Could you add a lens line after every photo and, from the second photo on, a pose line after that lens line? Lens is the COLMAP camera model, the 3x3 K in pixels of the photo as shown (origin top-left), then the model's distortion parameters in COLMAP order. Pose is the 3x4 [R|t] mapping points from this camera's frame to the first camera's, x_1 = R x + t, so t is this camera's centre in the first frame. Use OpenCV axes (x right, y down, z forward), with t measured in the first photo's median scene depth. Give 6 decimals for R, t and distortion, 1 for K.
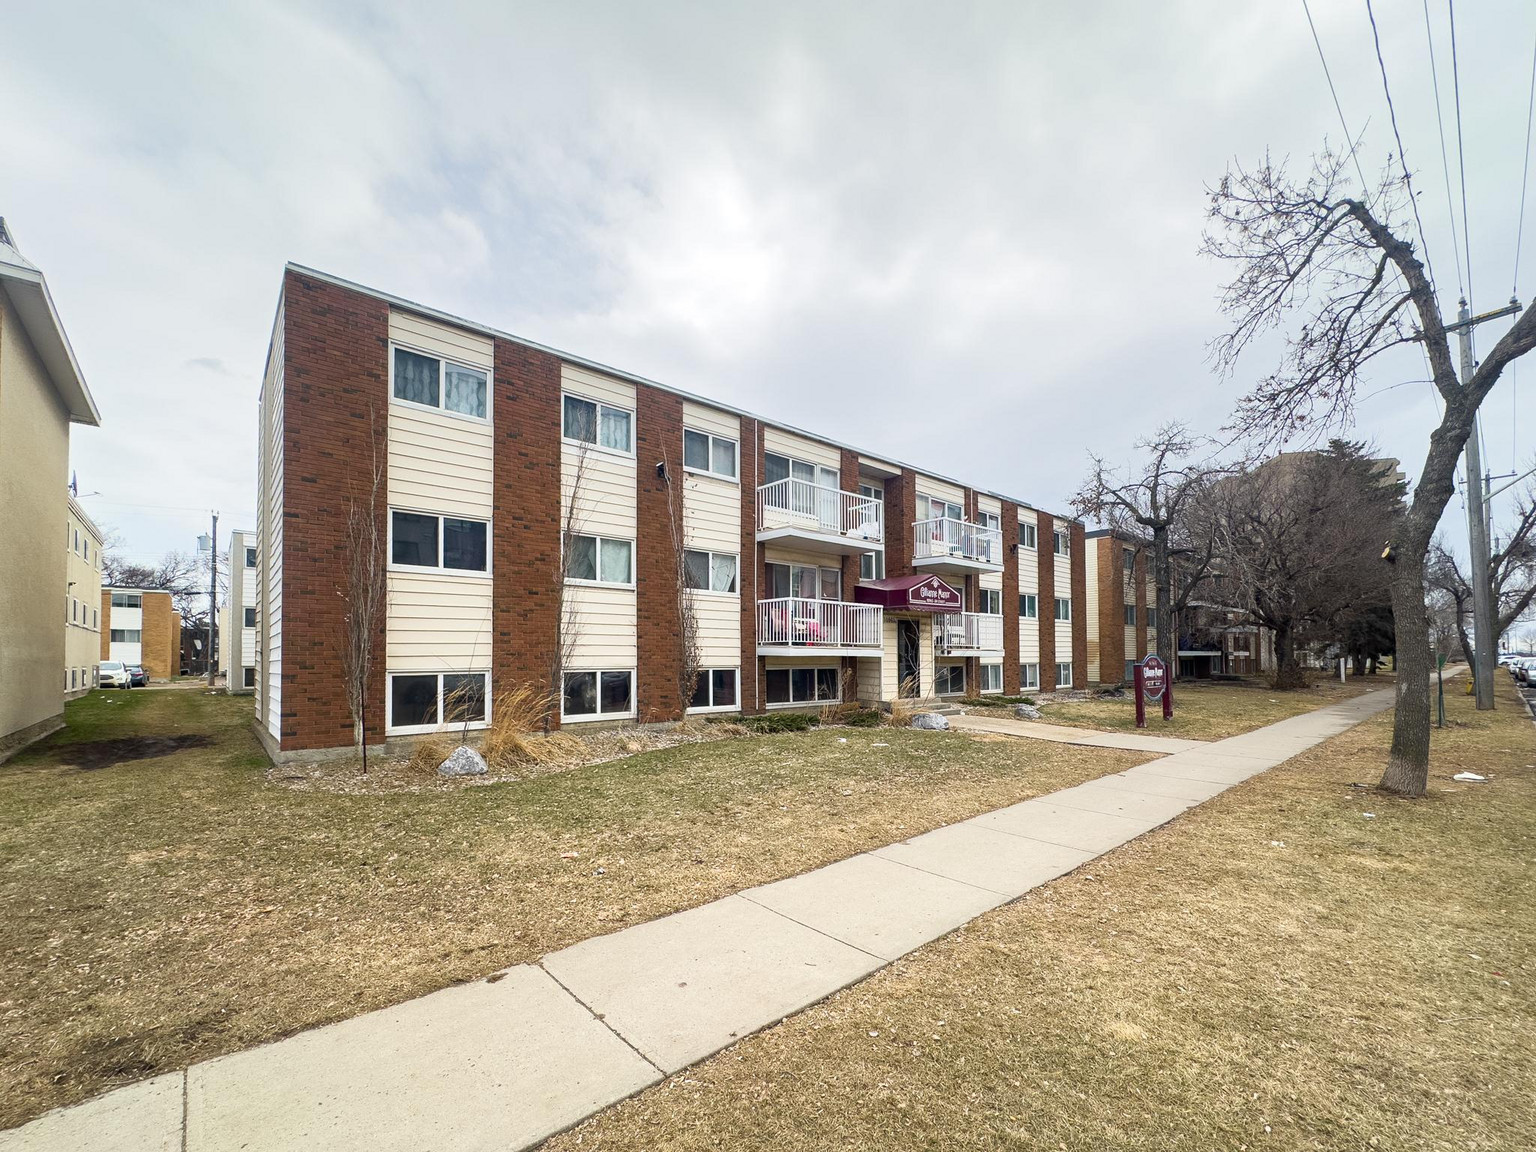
lens RADIAL K [[642.8, 0, 777.9], [0, 642.8, 655.9], [0, 0, 1]] dist [-0.001621, -0.000067]
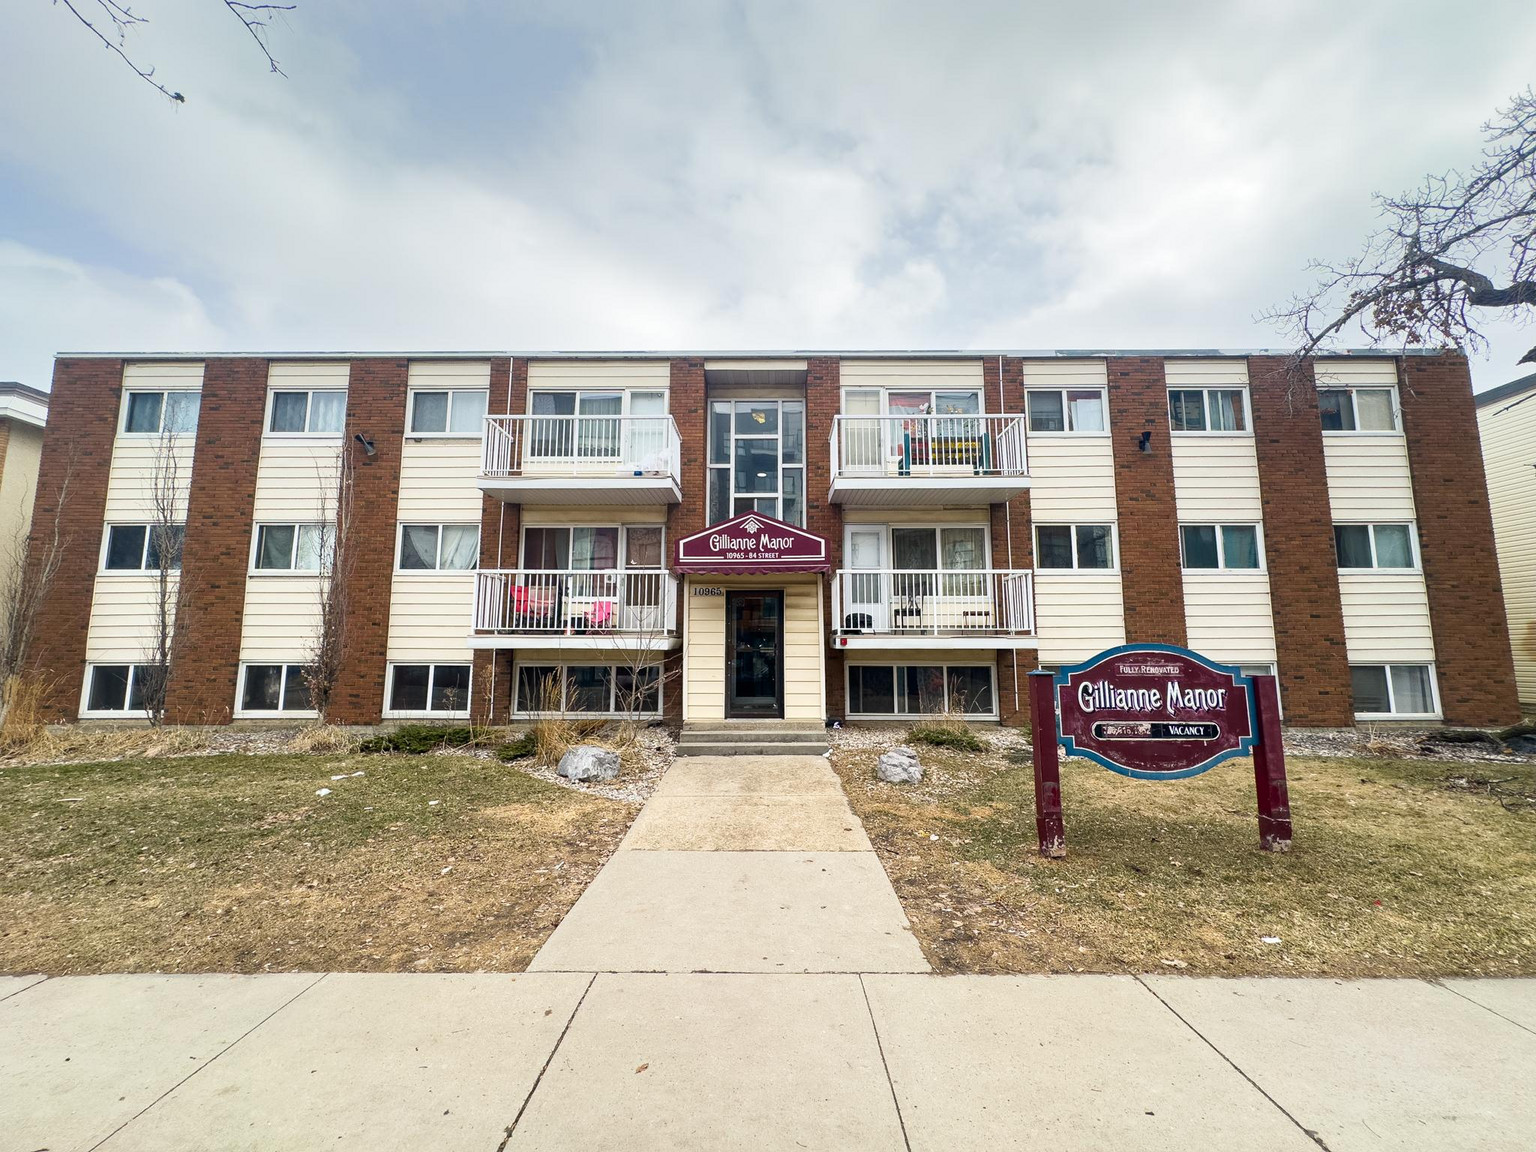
lens RADIAL K [[617.6, 0, 768.0], [0, 617.6, 576.0], [0, 0, 1]] dist [-0.001330, -0.000128]
pose [[0.742039, -0.076093, -0.666024, 0.697022], [0.001060, 0.993669, -0.112345, -0.002655], [0.670356, 0.082658, 0.737421, 0.650550]]
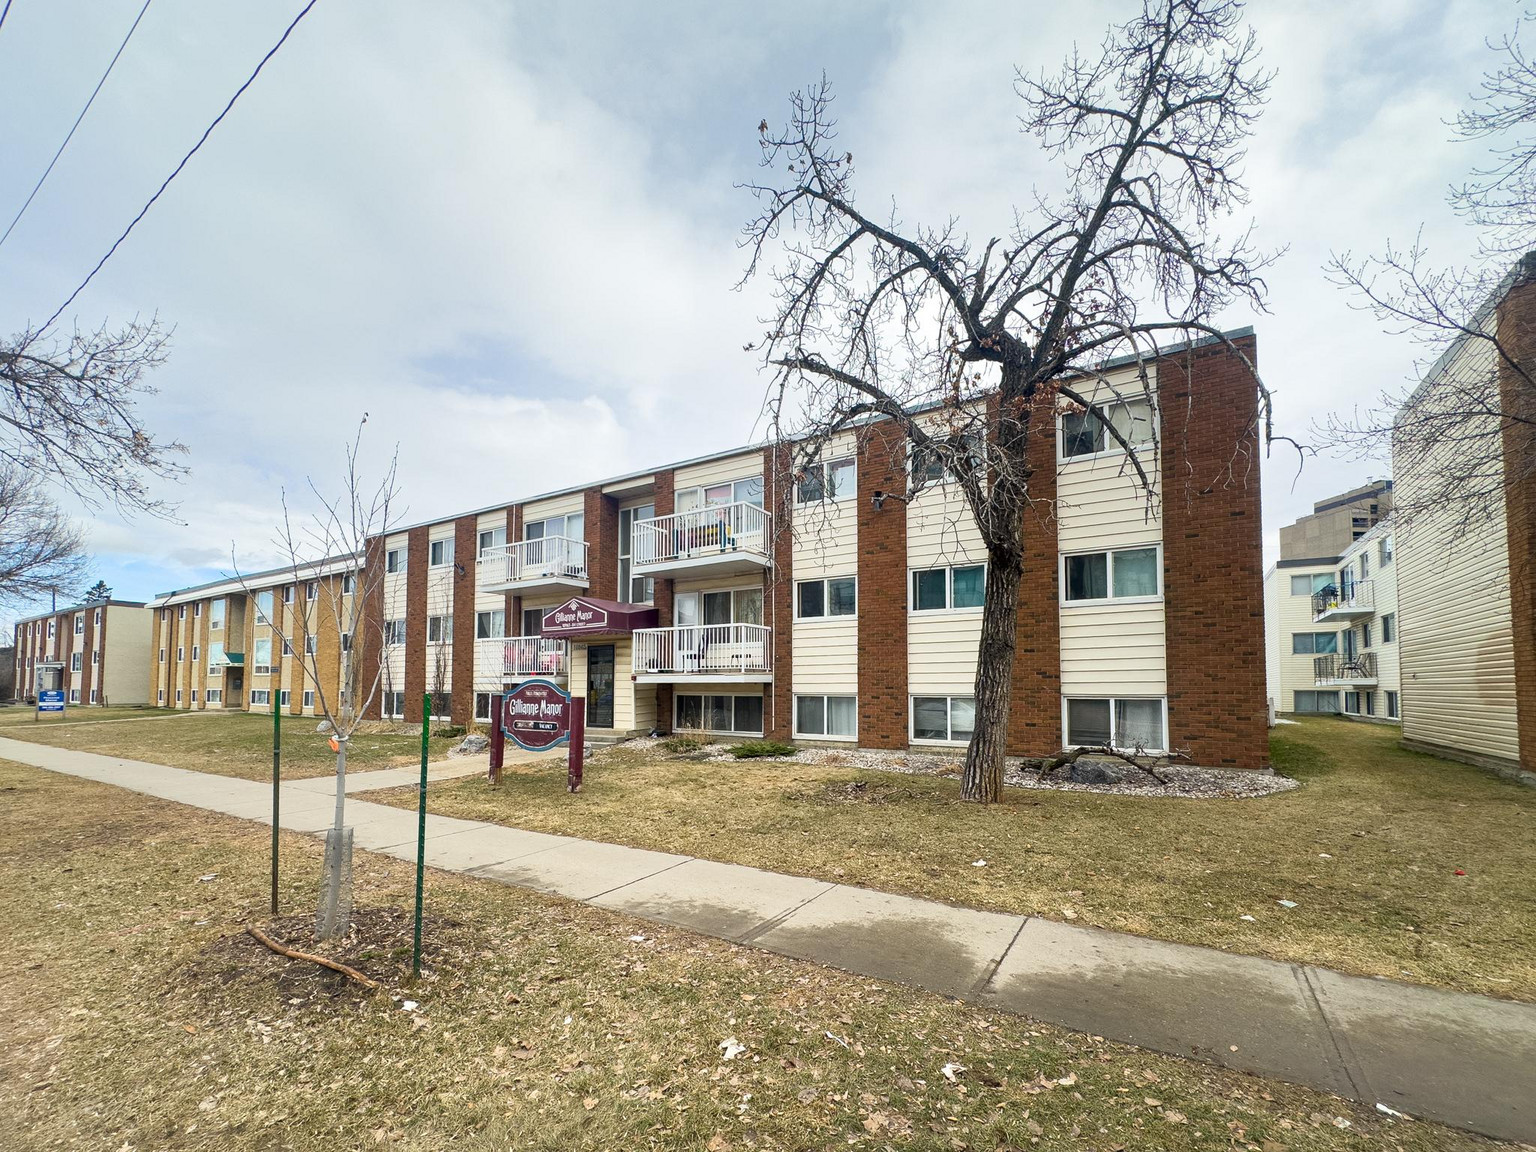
lens RADIAL K [[642.8, 0, 777.9], [0, 642.8, 655.9], [0, 0, 1]] dist [-0.001621, -0.000067]
pose [[0.291868, -0.043348, -0.955476, 1.344591], [0.004175, 0.999021, -0.044048, 0.002794], [0.956450, 0.008867, 0.291763, 1.112407]]
